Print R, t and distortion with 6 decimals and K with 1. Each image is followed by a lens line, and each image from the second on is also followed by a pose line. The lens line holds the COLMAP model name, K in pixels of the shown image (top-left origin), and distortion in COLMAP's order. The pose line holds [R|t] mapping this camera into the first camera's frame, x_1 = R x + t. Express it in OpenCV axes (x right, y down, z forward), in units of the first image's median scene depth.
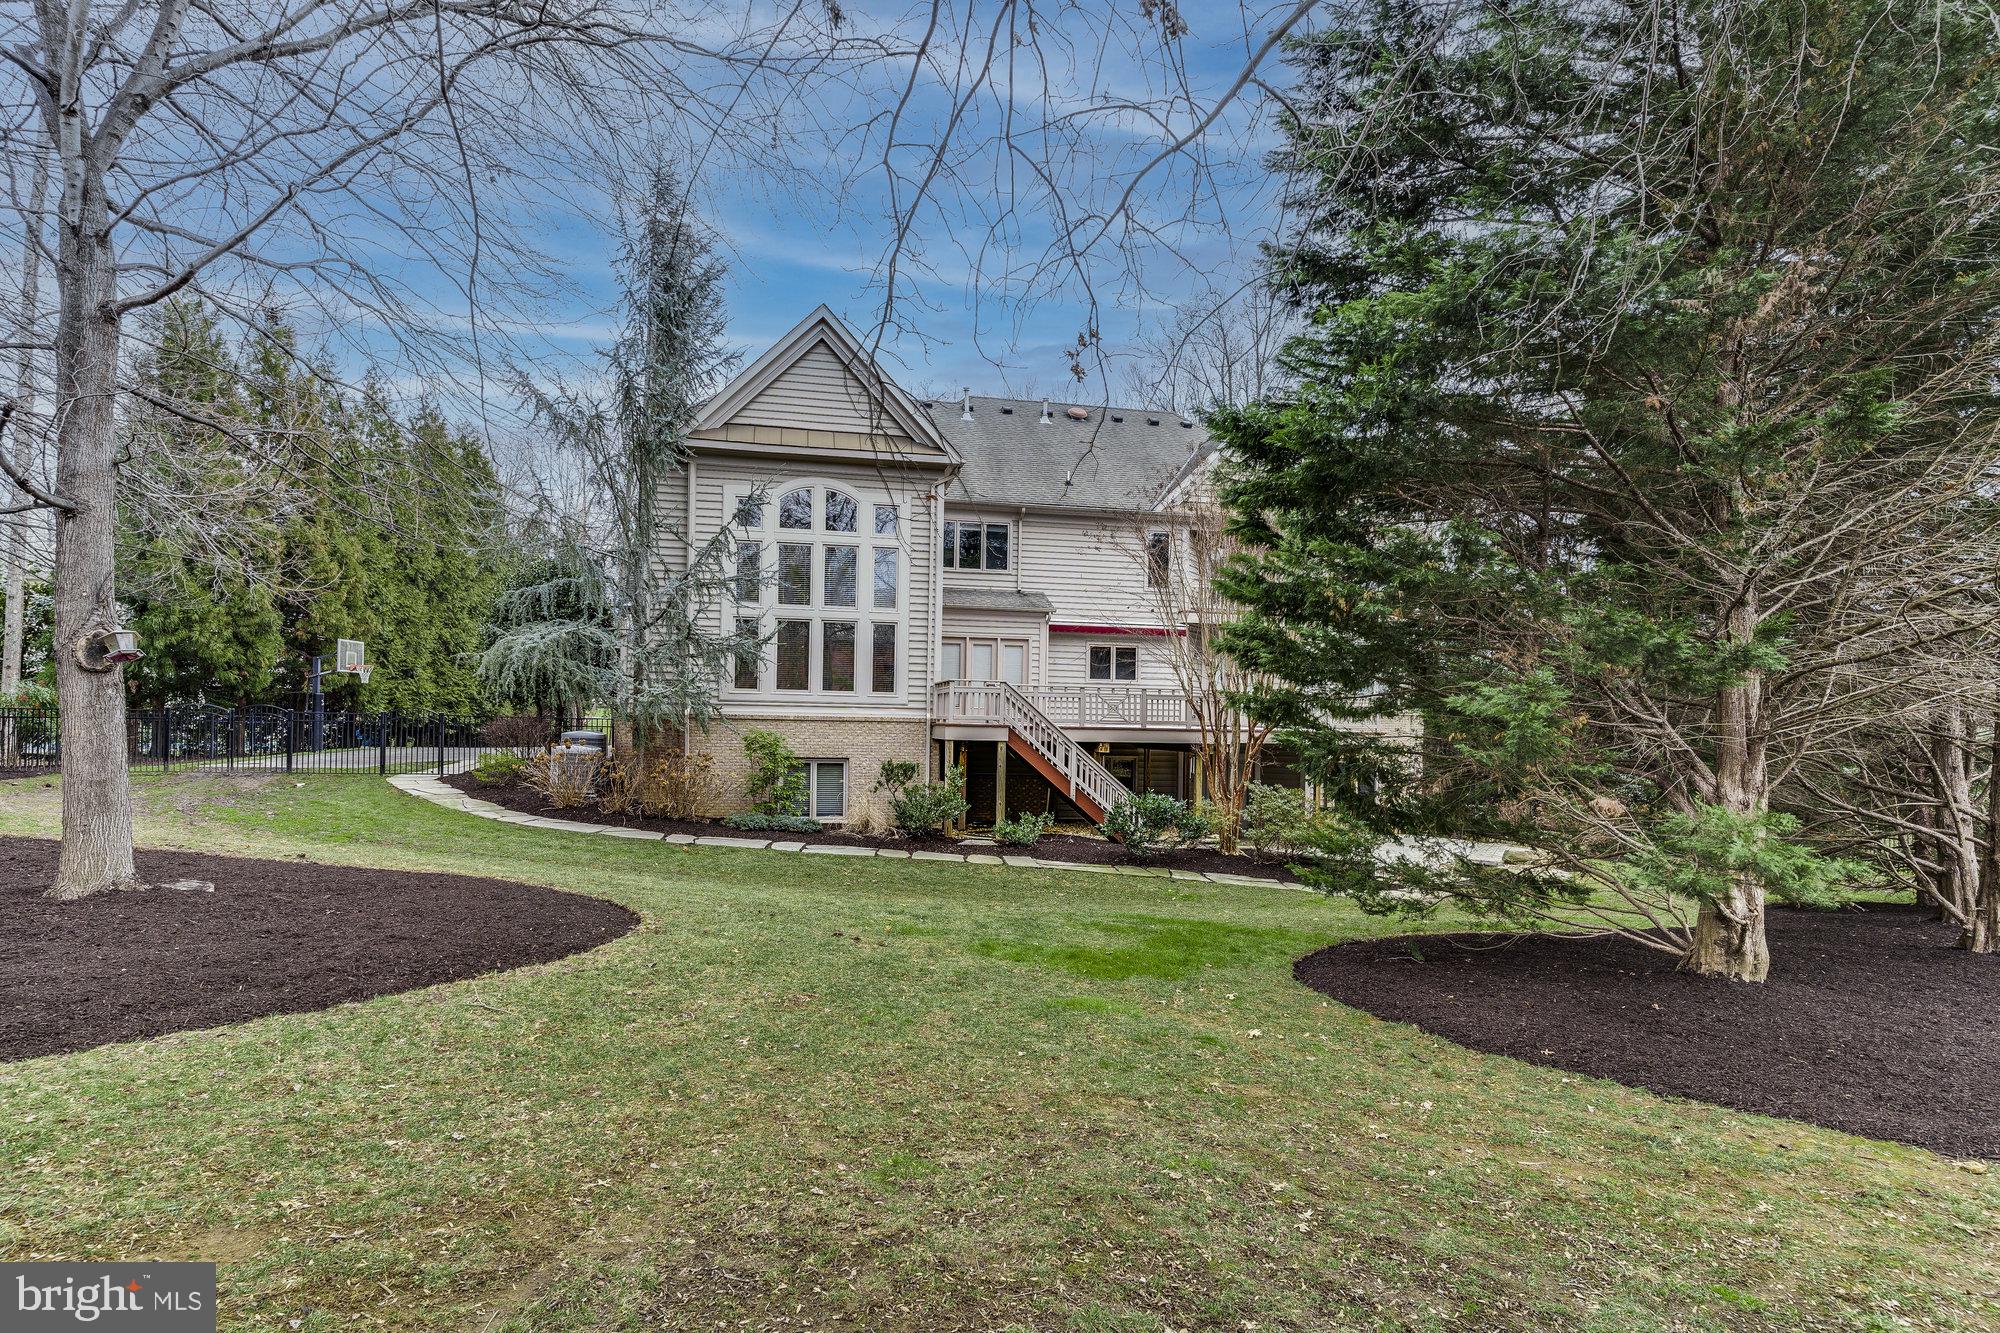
lens RADIAL K [[988.9, 0, 1084.3], [0, 988.9, 759.1], [0, 0, 1]] dist [-0.002716, -0.000496]
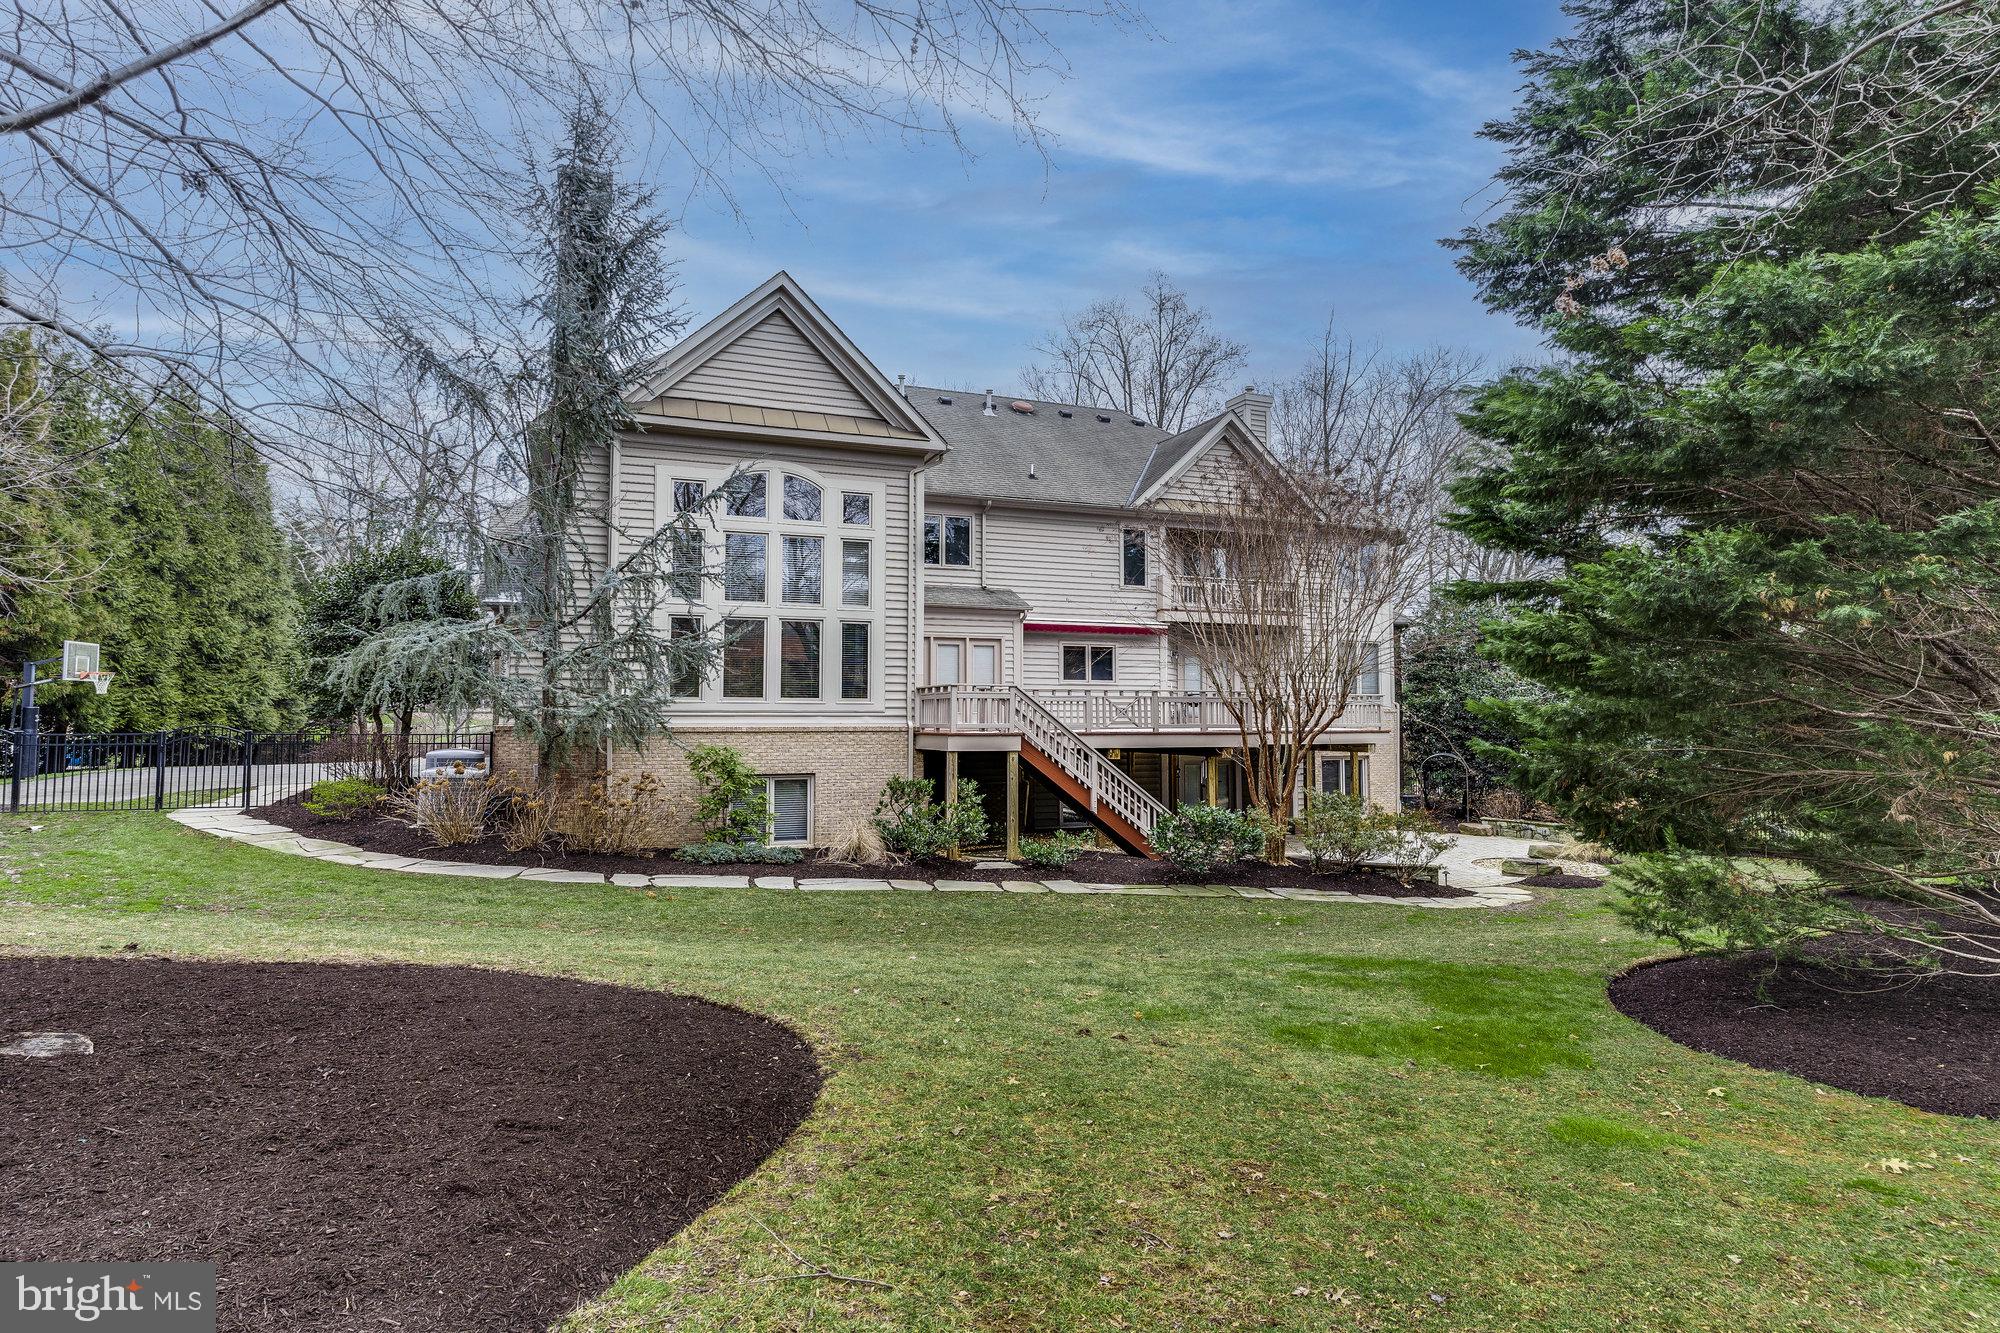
lens RADIAL K [[960.8, 0, 1143.6], [0, 960.8, 698.0], [0, 0, 1]] dist [-0.002816, -0.000284]
pose [[0.976843, -0.017957, 0.213201, -0.133232], [0.029793, 0.998180, -0.052433, -0.014673], [-0.211872, 0.057571, 0.975600, 0.093719]]
